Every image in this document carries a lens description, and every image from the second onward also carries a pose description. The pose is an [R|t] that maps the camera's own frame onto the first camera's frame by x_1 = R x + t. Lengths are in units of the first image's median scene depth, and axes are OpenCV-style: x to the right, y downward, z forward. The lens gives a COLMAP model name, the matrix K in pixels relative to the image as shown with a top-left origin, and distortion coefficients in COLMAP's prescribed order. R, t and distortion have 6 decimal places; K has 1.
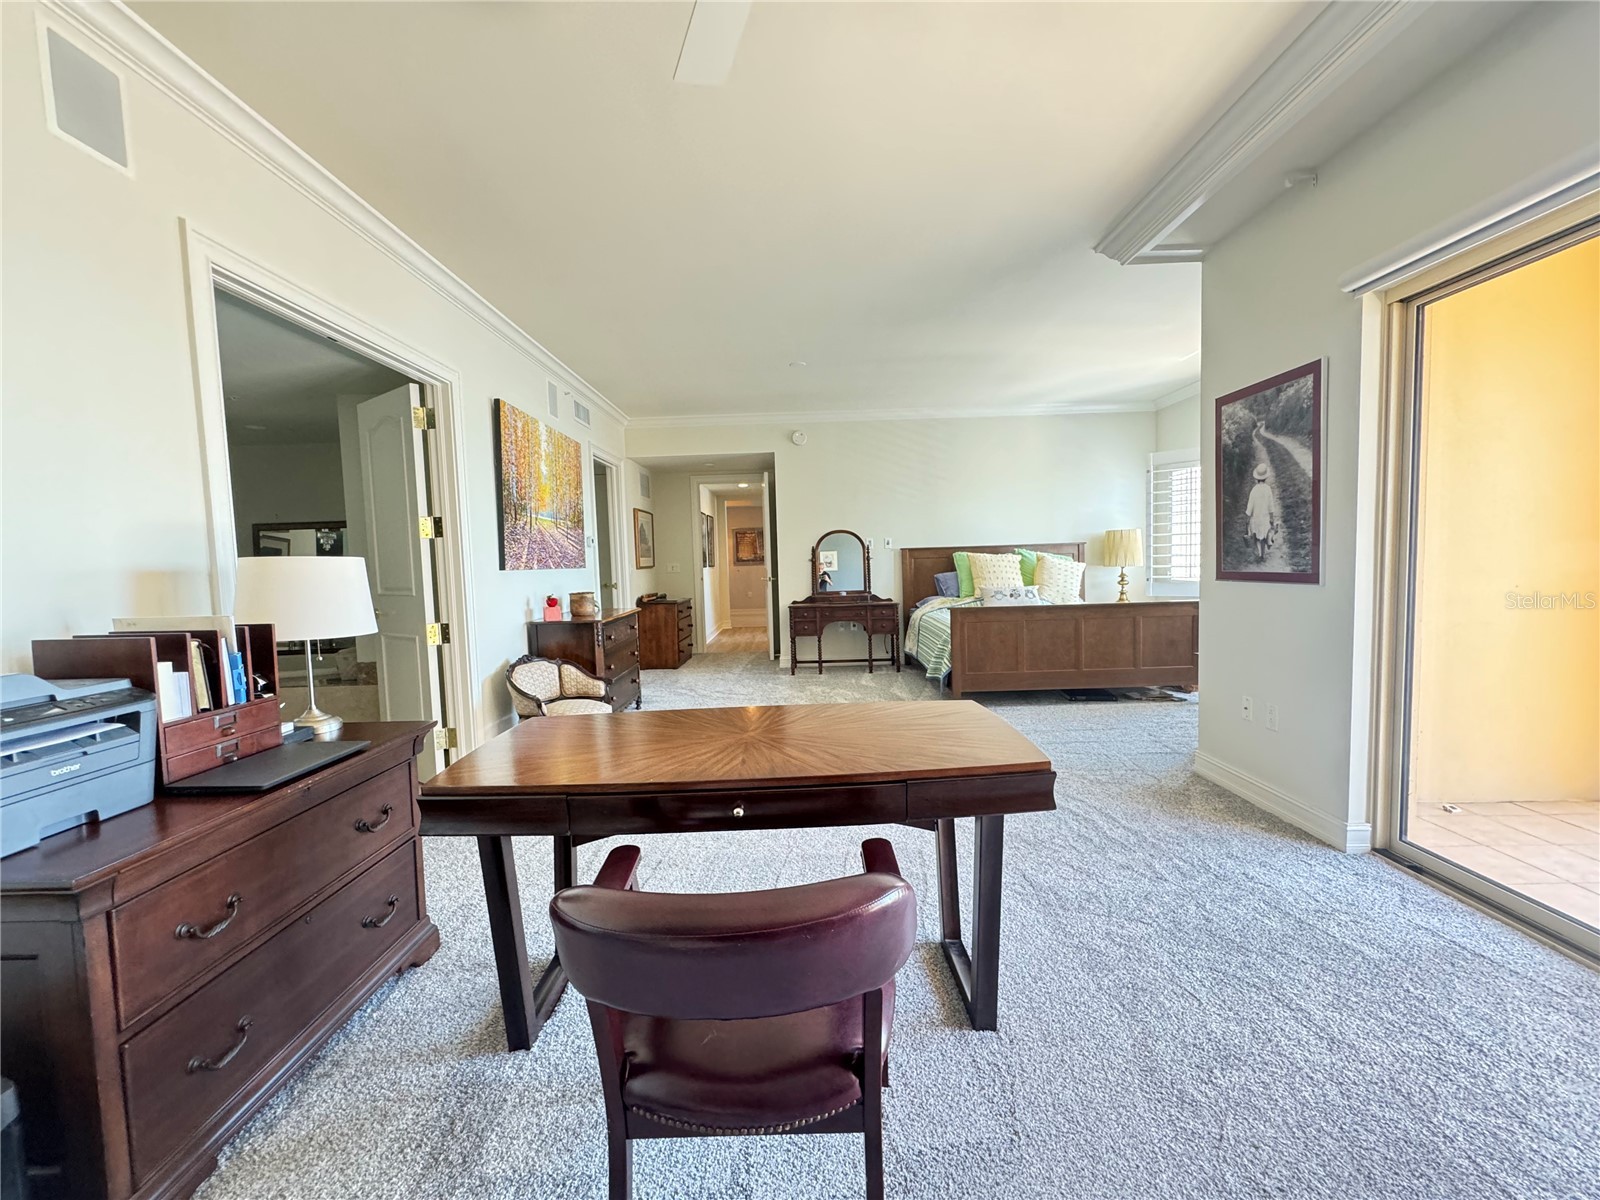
lens RADIAL K [[639.3, 0, 799.1], [0, 639.3, 600.4], [0, 0, 1]] dist [-0.001388, -0.000243]
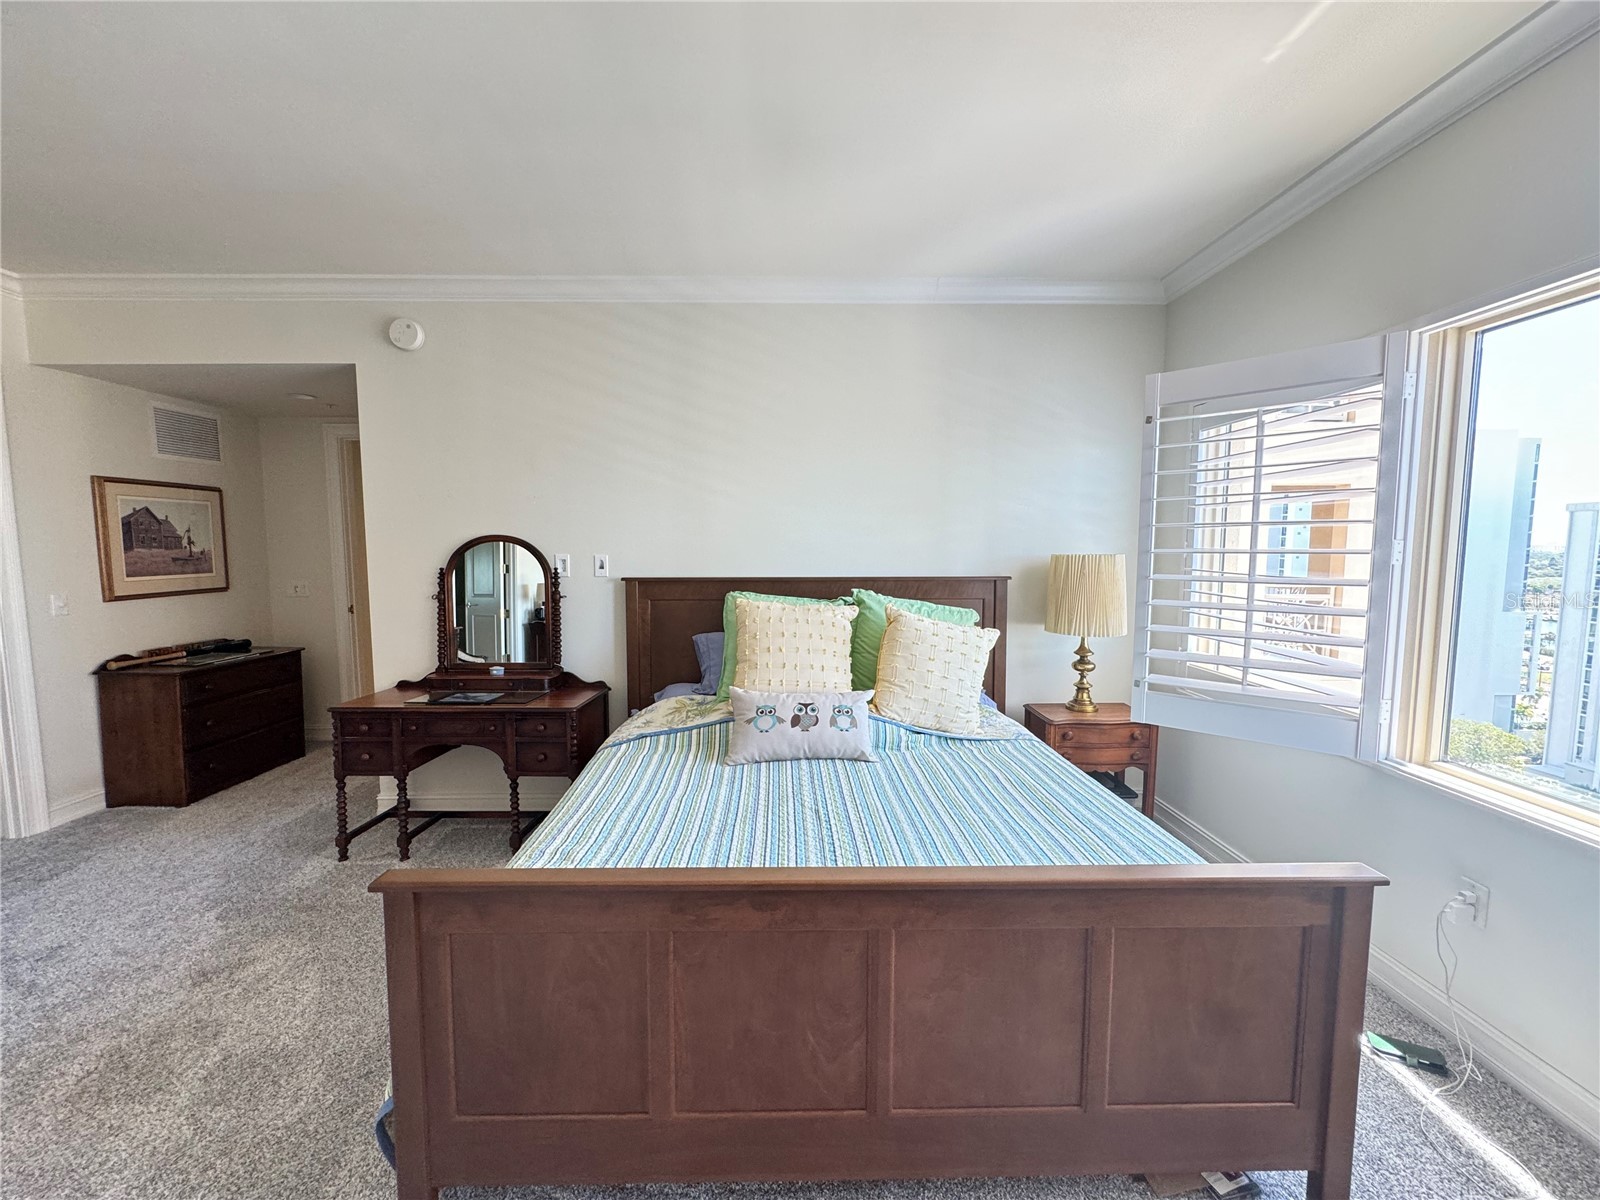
lens RADIAL K [[639.3, 0, 803.2], [0, 639.3, 602.3], [0, 0, 1]] dist [-0.001388, -0.000243]
pose [[0.999246, 0.027088, 0.027810, 0.557451], [-0.027738, 0.999345, 0.023243, -0.155876], [-0.027163, -0.023997, 0.999343, 1.044721]]
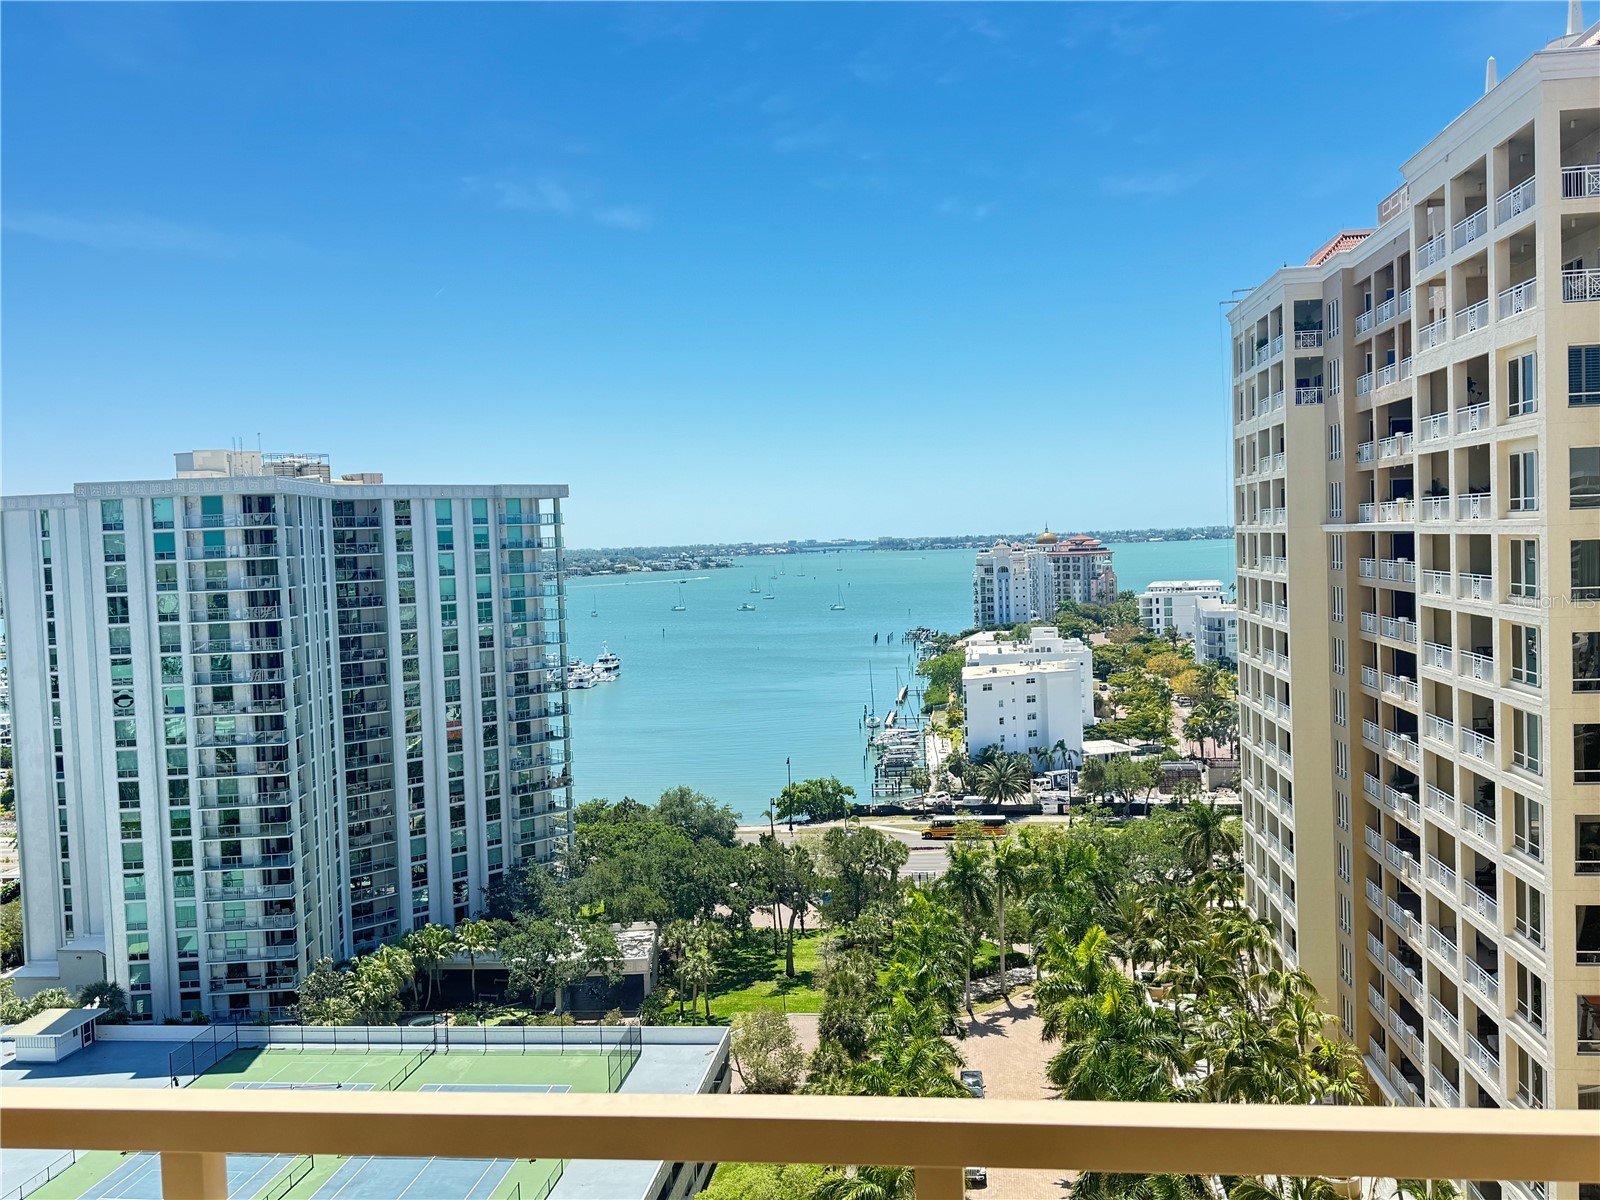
lens RADIAL K [[1394.5, 0, 793.6], [0, 1394.5, 600.2], [0, 0, 1]] dist [0.072188, -0.123579]
pose [[0.116317, -0.017061, 0.993066, 1.749584], [0.098975, 0.995075, 0.005503, -0.377571], [-0.988268, 0.097649, 0.117433, 3.655676]]
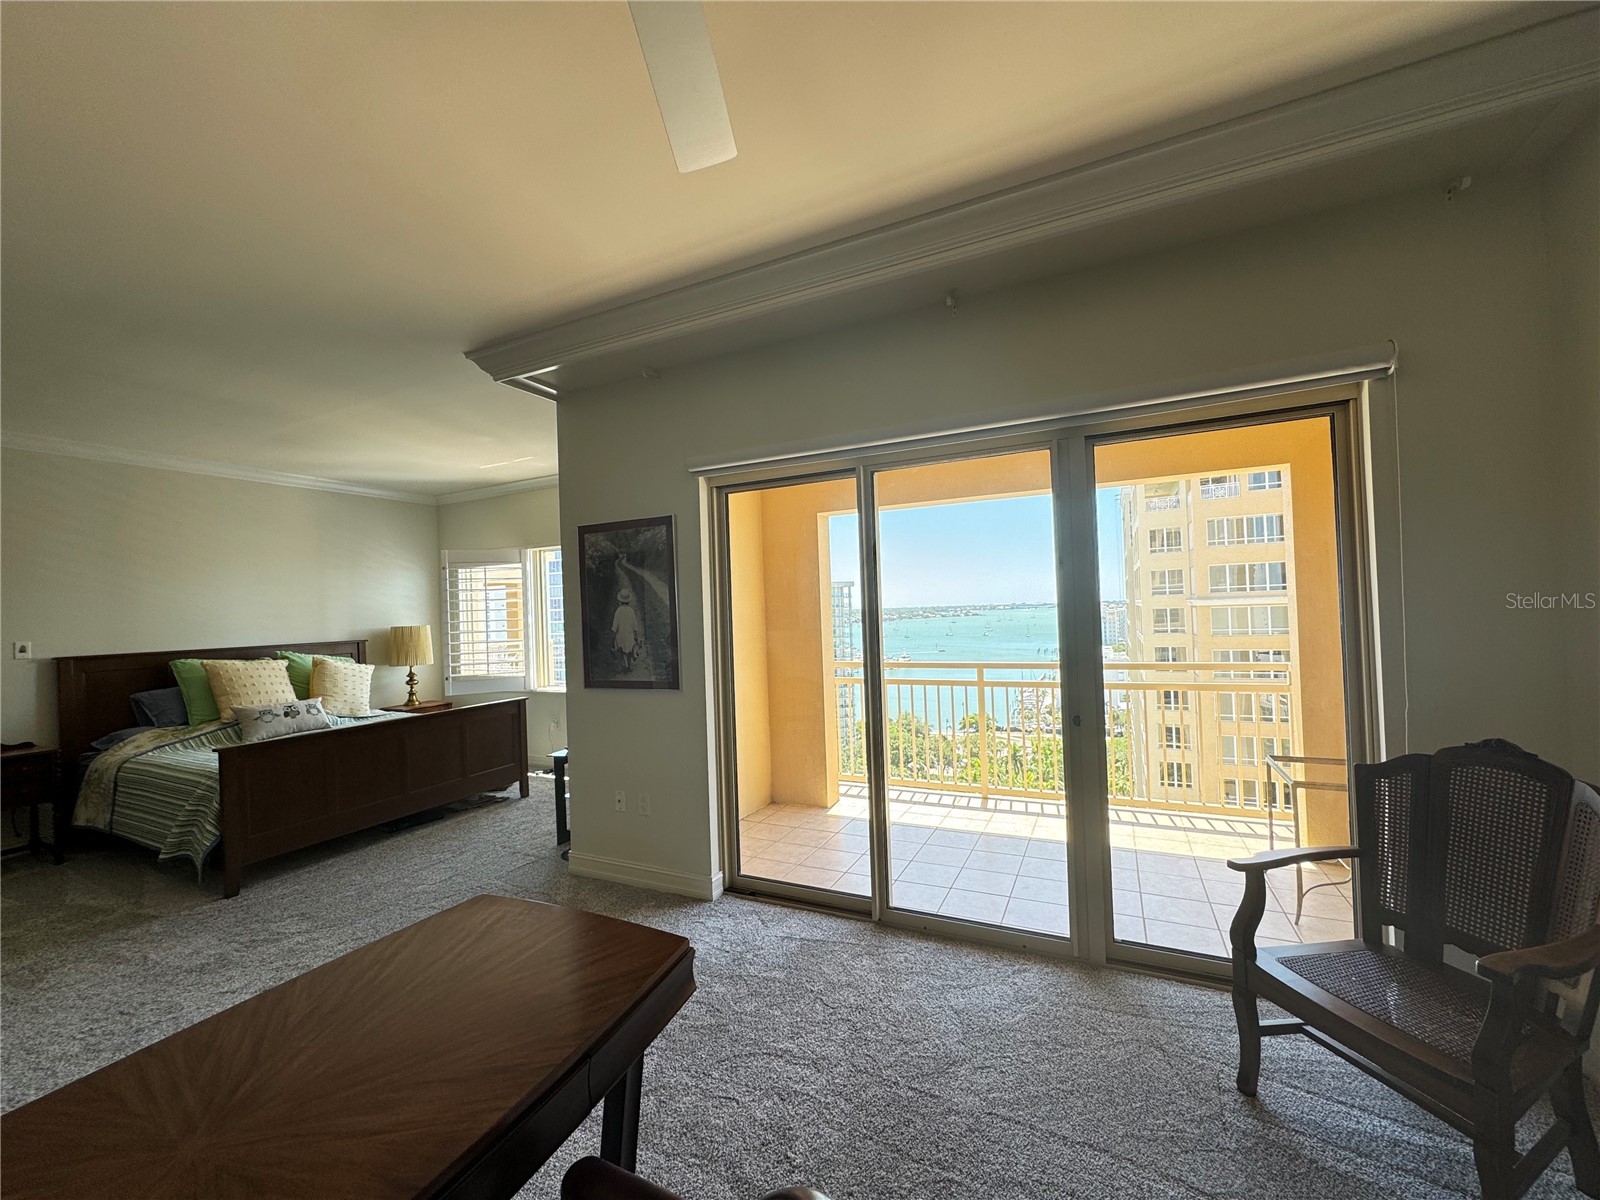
lens RADIAL K [[639.3, 0, 796.3], [0, 639.3, 600.6], [0, 0, 1]] dist [-0.001388, -0.000243]
pose [[0.436093, 0.028358, 0.899455, -0.168896], [0.080570, 0.994259, -0.070410, -0.069900], [-0.896288, 0.103175, 0.431304, 0.171307]]
